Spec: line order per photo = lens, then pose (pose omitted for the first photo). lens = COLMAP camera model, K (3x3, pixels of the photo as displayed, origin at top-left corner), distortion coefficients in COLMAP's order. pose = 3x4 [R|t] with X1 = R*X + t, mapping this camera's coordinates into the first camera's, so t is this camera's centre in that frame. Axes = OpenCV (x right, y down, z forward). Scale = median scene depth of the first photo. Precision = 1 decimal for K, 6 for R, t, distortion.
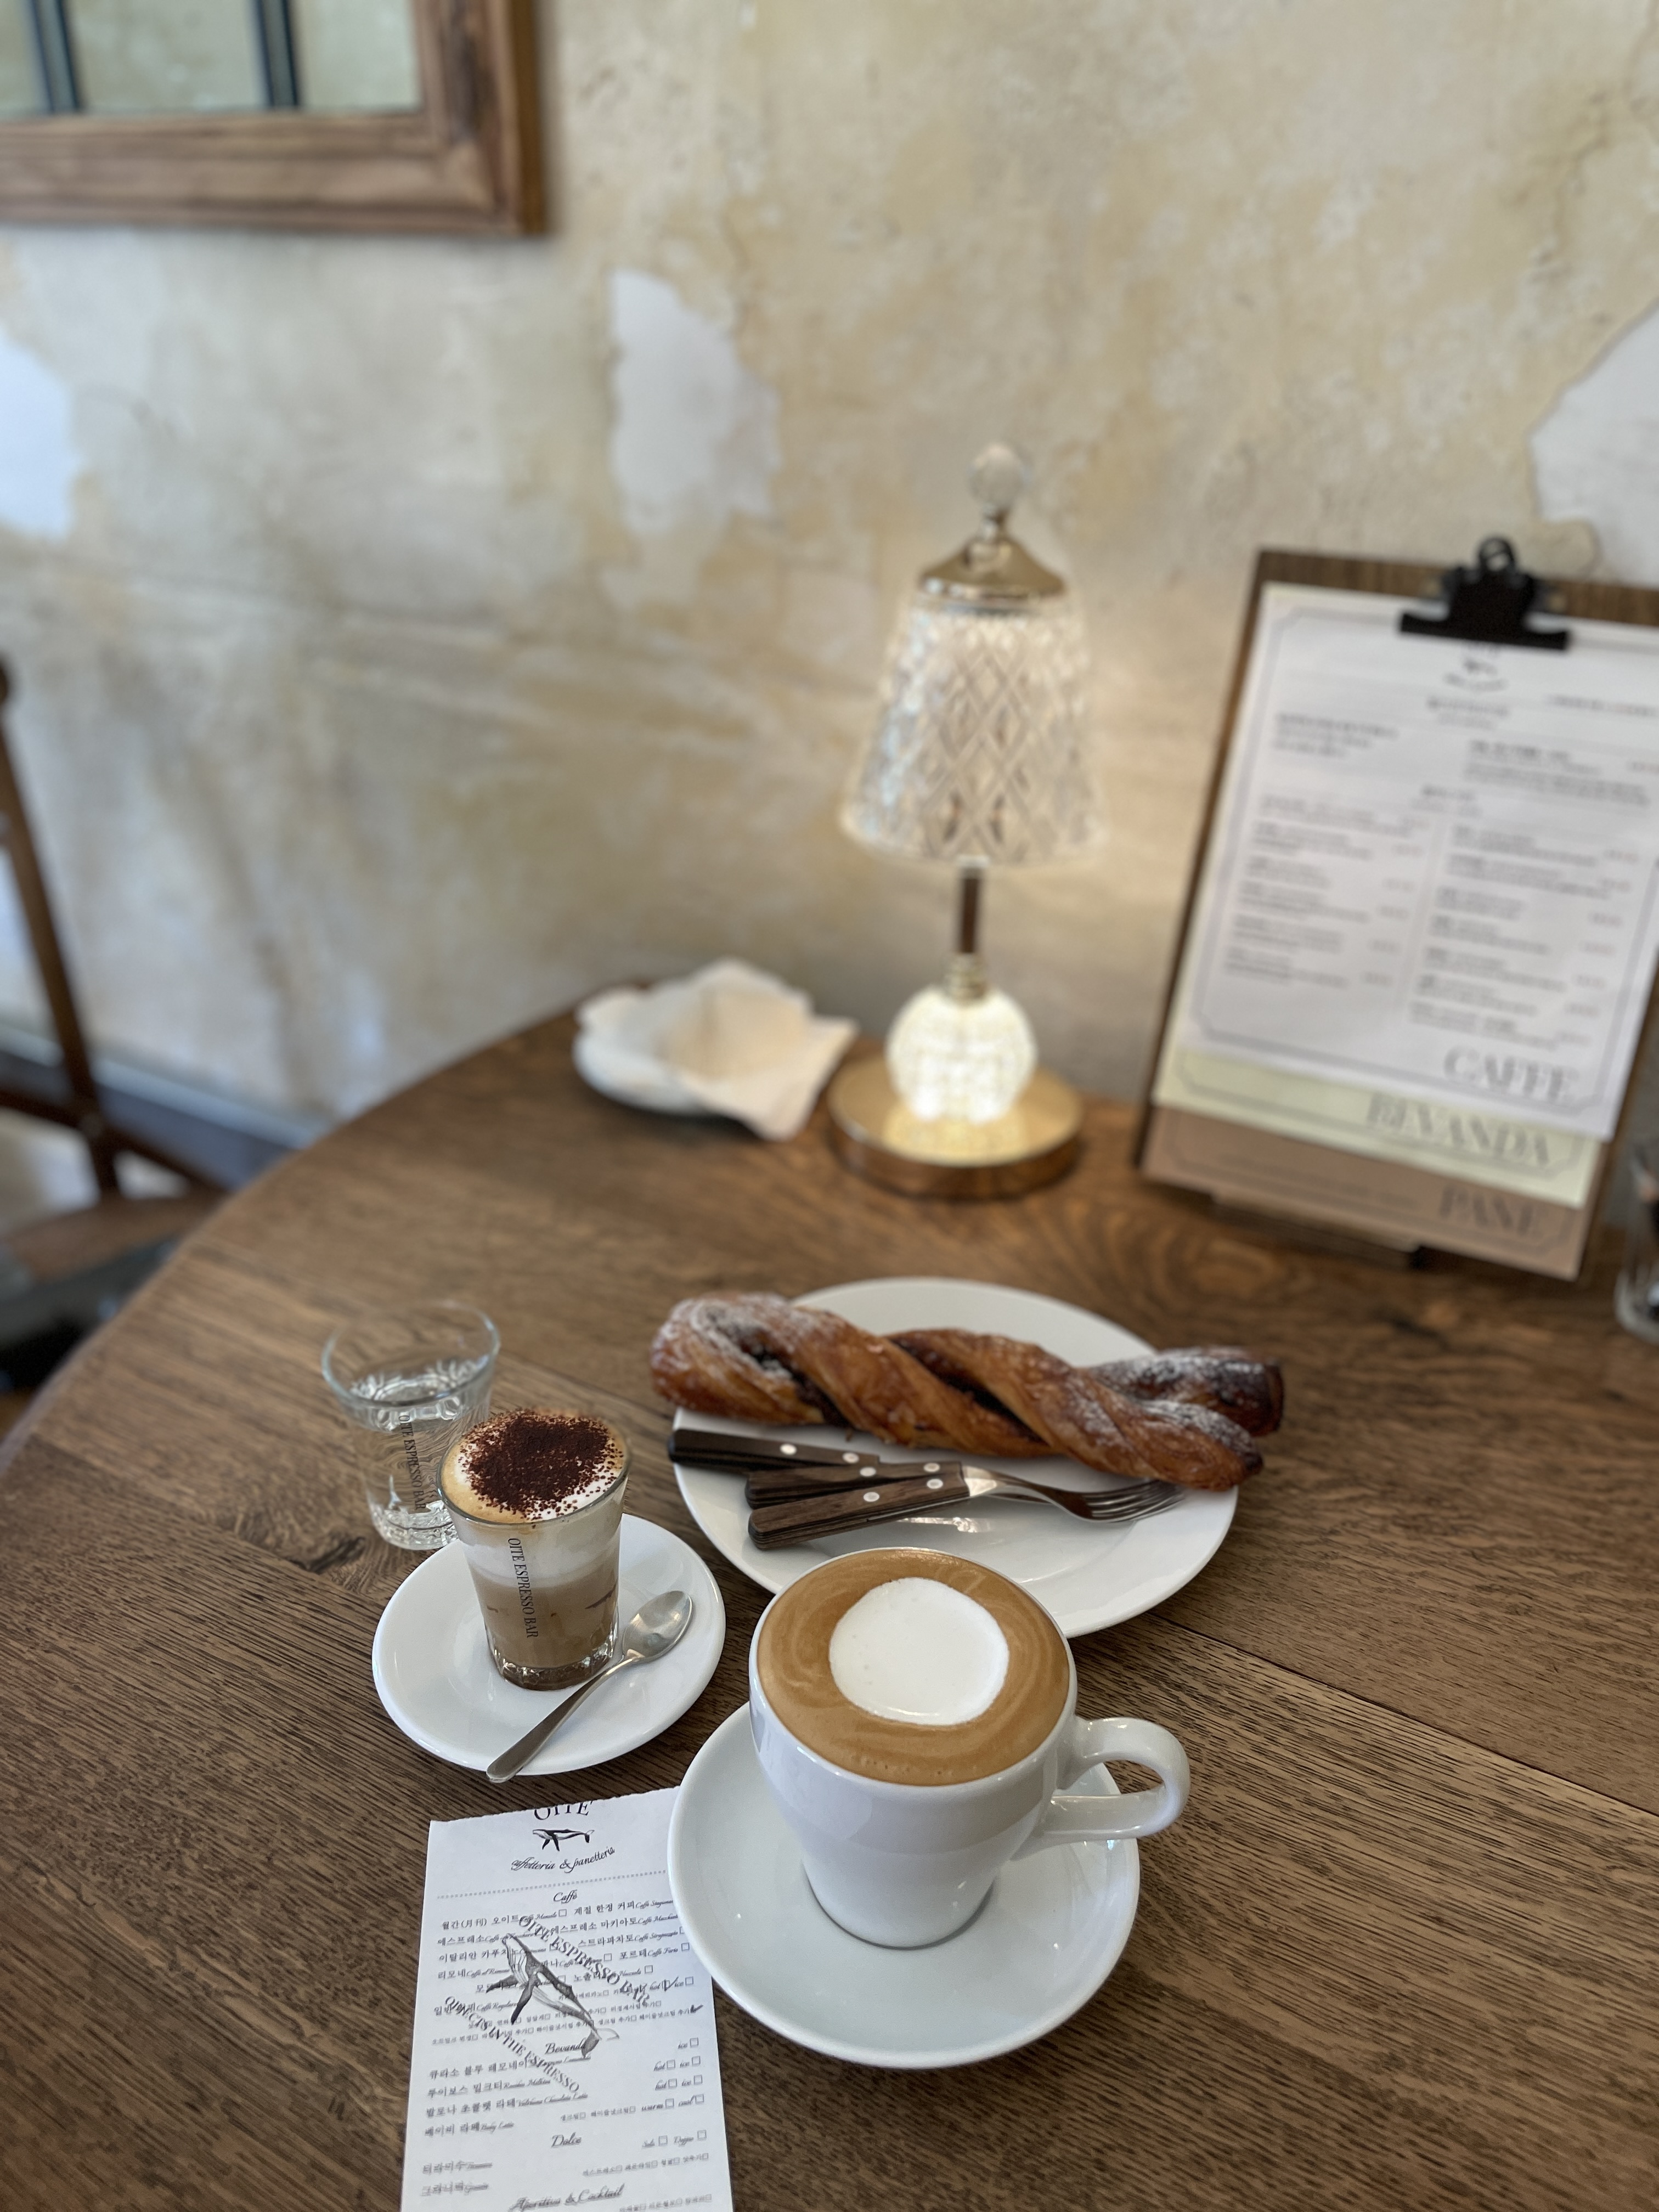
lens RADIAL K [[1699.5, 0, 825.7], [0, 1699.5, 1112.3], [0, 0, 1]] dist [0.037744, 0.000643]
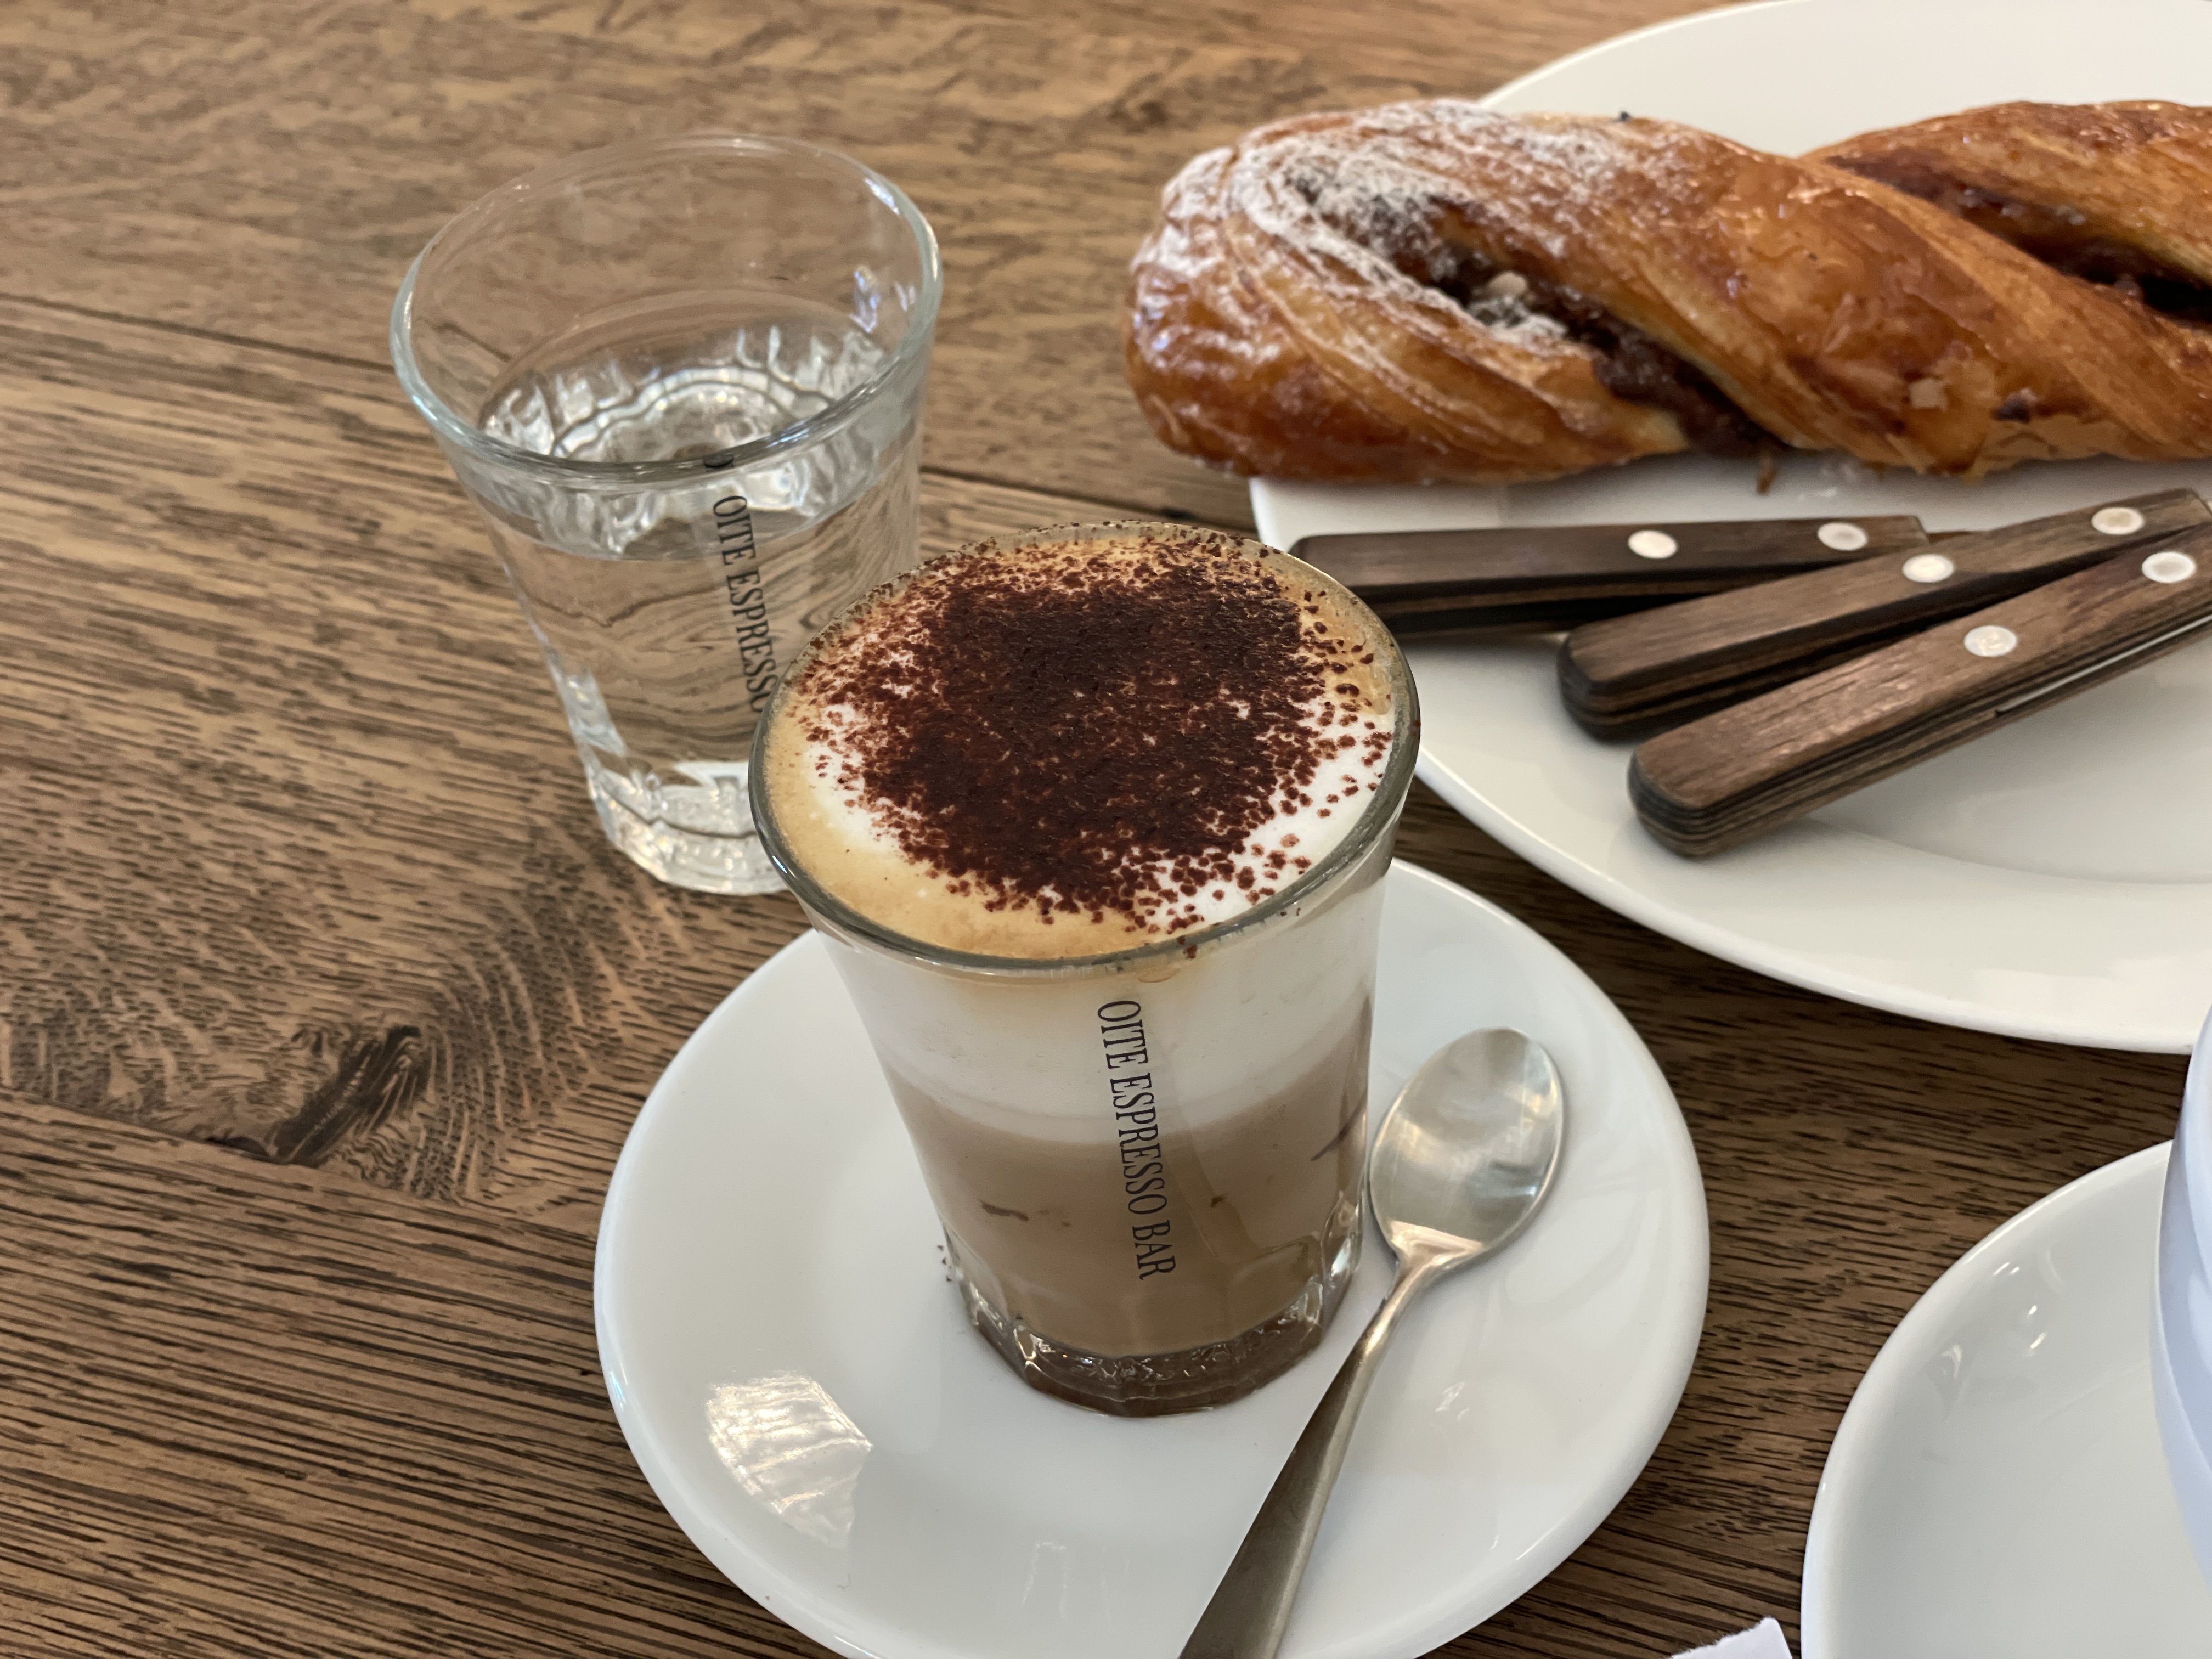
lens RADIAL K [[3386.8, 0, 1104.9], [0, 3386.8, 826.3], [0, 0, 1]] dist [0.053349, 0.000000]
pose [[0.982092, -0.175694, 0.068027, -0.174326], [0.149580, 0.946648, 0.285452, 0.047917], [-0.114550, -0.270165, 0.955976, 0.372787]]
